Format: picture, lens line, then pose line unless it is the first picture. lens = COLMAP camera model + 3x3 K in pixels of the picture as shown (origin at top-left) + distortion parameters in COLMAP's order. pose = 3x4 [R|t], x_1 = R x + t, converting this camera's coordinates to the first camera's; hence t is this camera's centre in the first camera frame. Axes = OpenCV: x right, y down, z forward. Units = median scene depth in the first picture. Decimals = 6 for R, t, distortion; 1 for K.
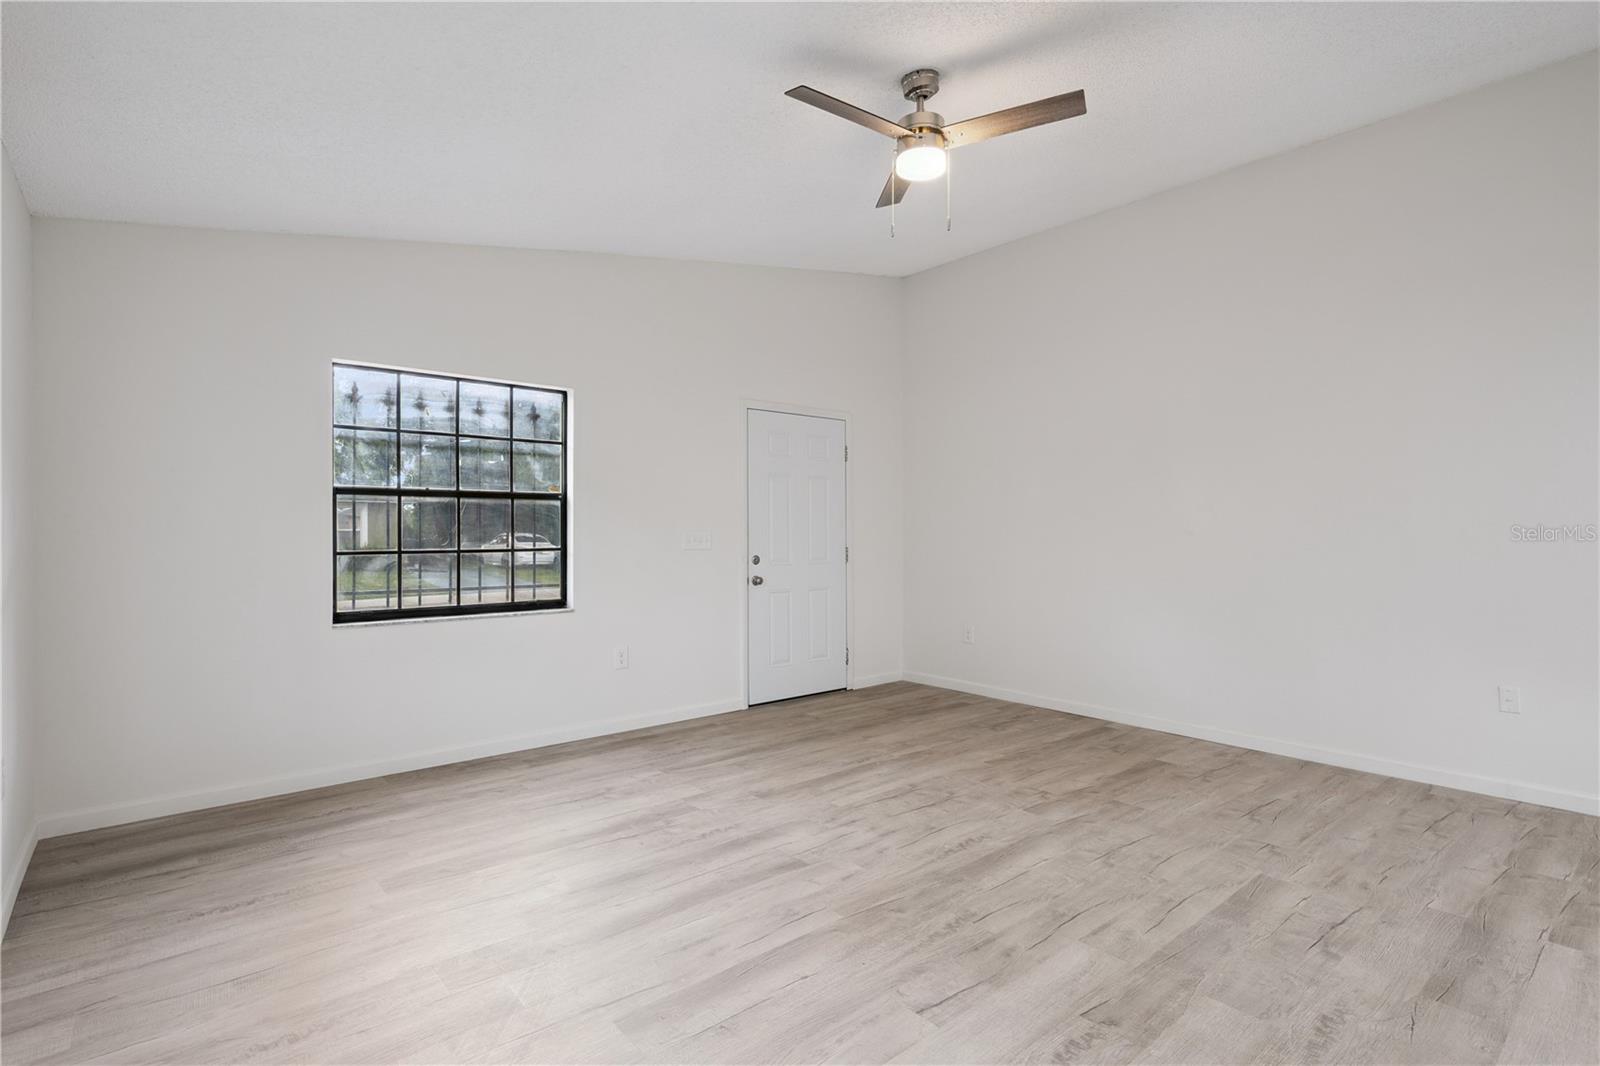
lens RADIAL K [[776.3, 0, 795.1], [0, 776.3, 535.7], [0, 0, 1]] dist [-0.001179, -0.000521]
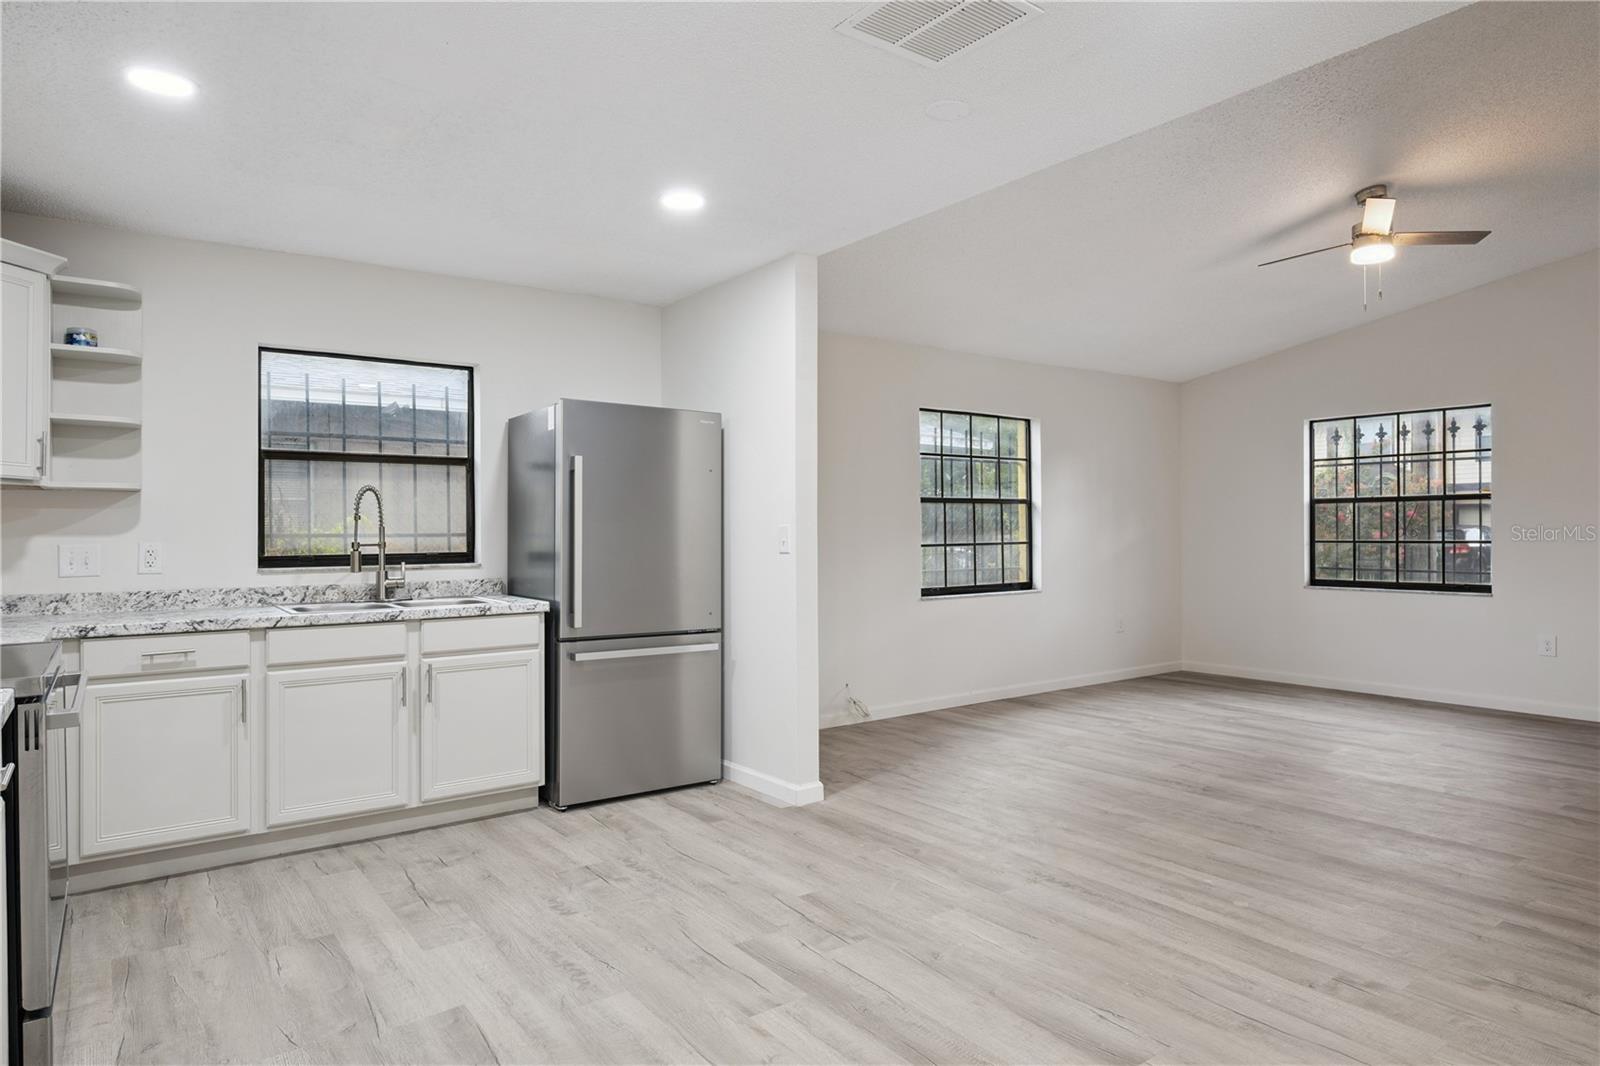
lens RADIAL K [[942.0, 0, 804.7], [0, 942.0, 528.2], [0, 0, 1]] dist [0.001954, -0.003390]
pose [[-0.057694, -0.001014, -0.998334, 1.565495], [0.000481, 0.999999, -0.001044, -0.002206], [0.998334, -0.000540, -0.057693, 0.094113]]
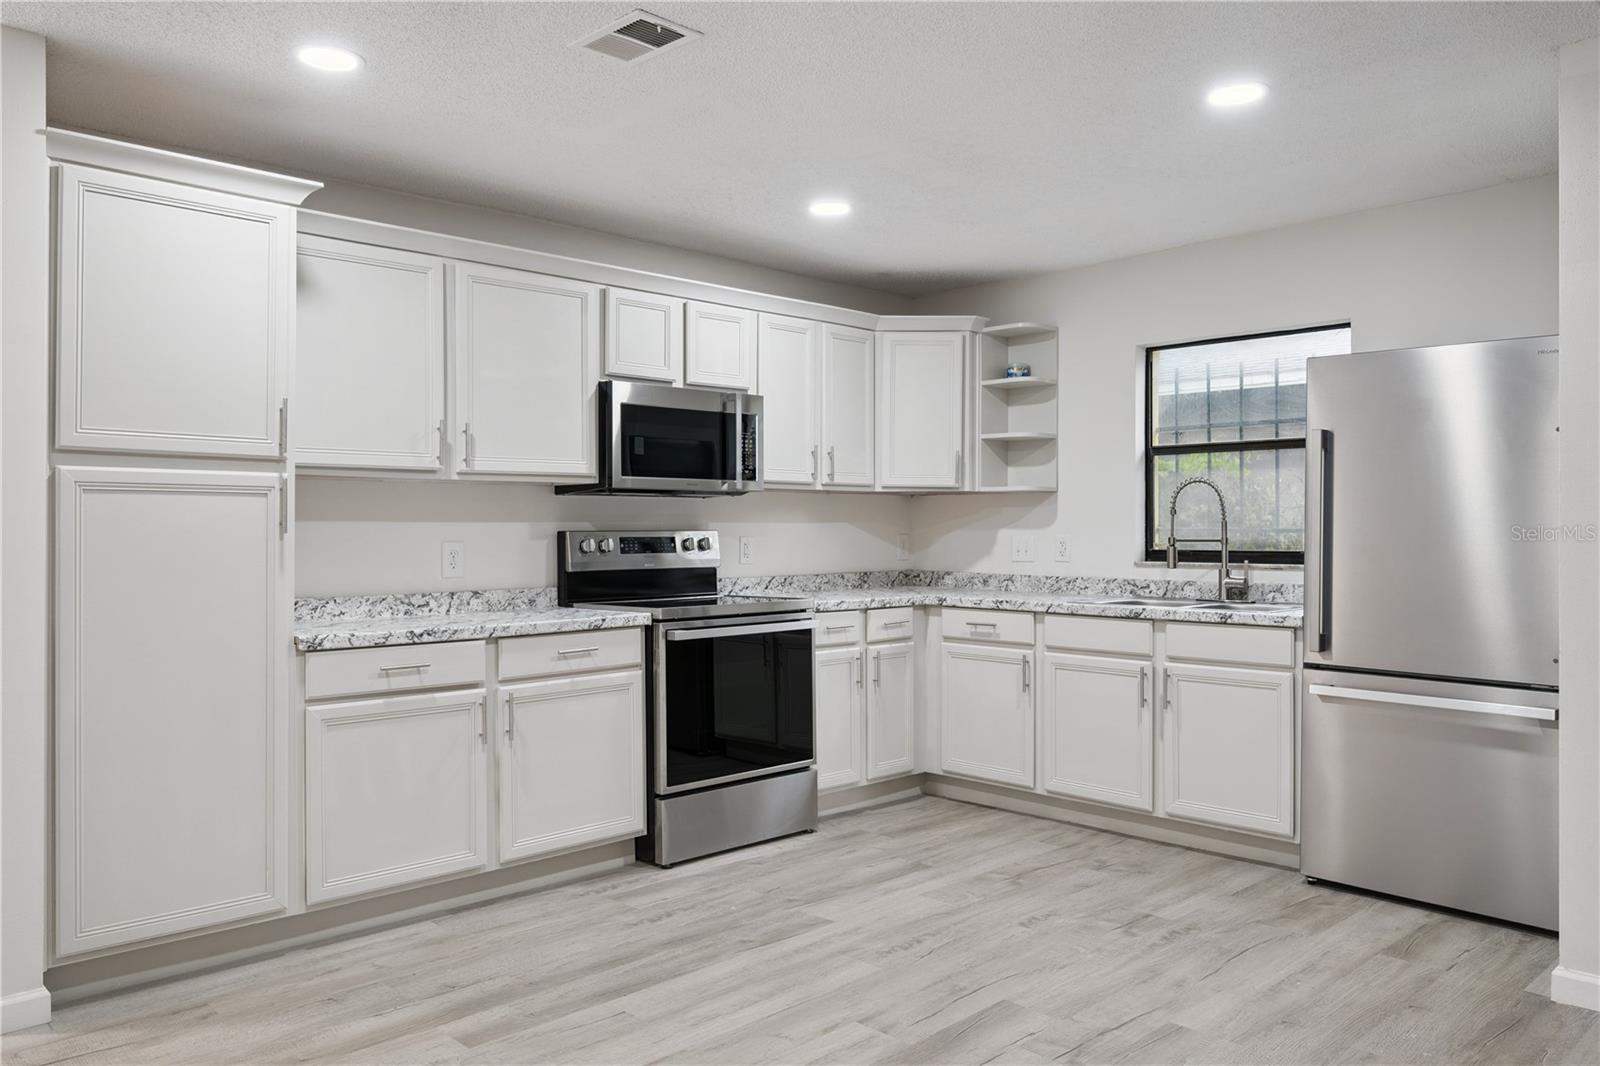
lens RADIAL K [[1178.2, 0, 788.3], [0, 1178.2, 526.1], [0, 0, 1]] dist [0.000370, -0.004470]
pose [[-0.997882, 0.002489, -0.065004, 0.973888], [0.002377, 0.999996, 0.001786, -0.003305], [0.065008, 0.001628, -0.997883, 0.866597]]
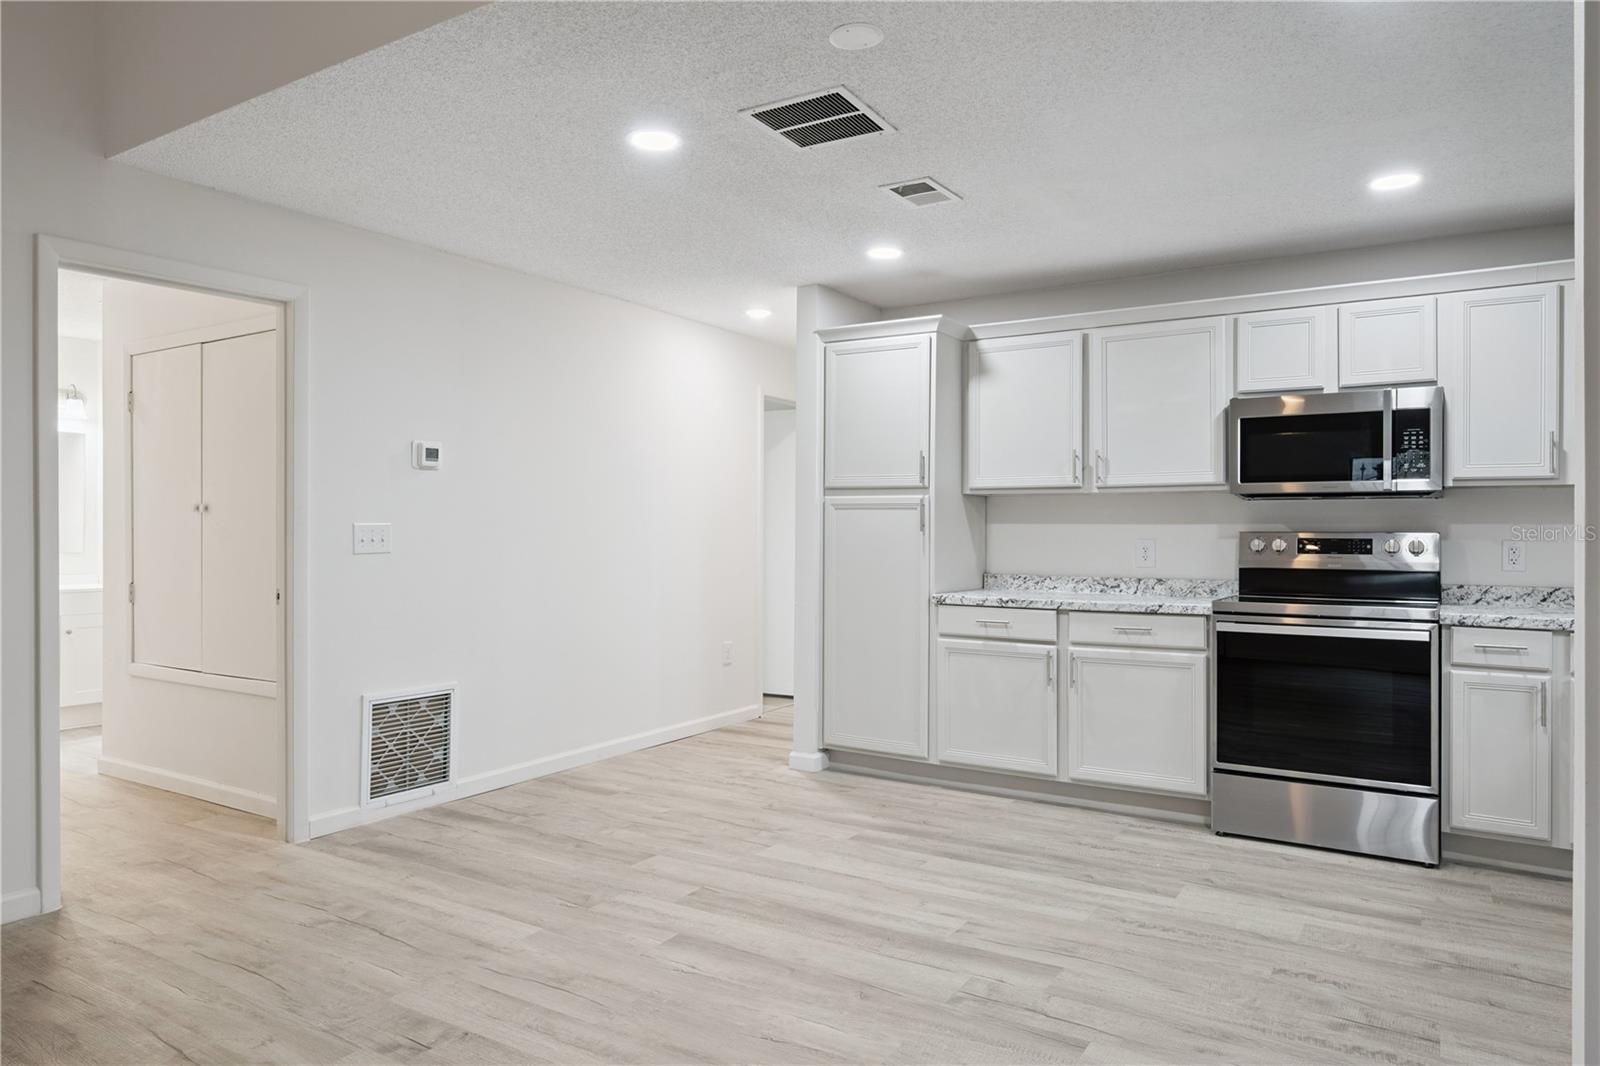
lens RADIAL K [[1013.3, 0, 806.8], [0, 1013.3, 526.7], [0, 0, 1]] dist [-0.001939, 0.002568]
pose [[-0.310345, -0.000770, 0.950624, 0.028246], [0.002038, 0.999997, 0.001475, -0.005811], [-0.950622, 0.002395, -0.310343, 0.443279]]
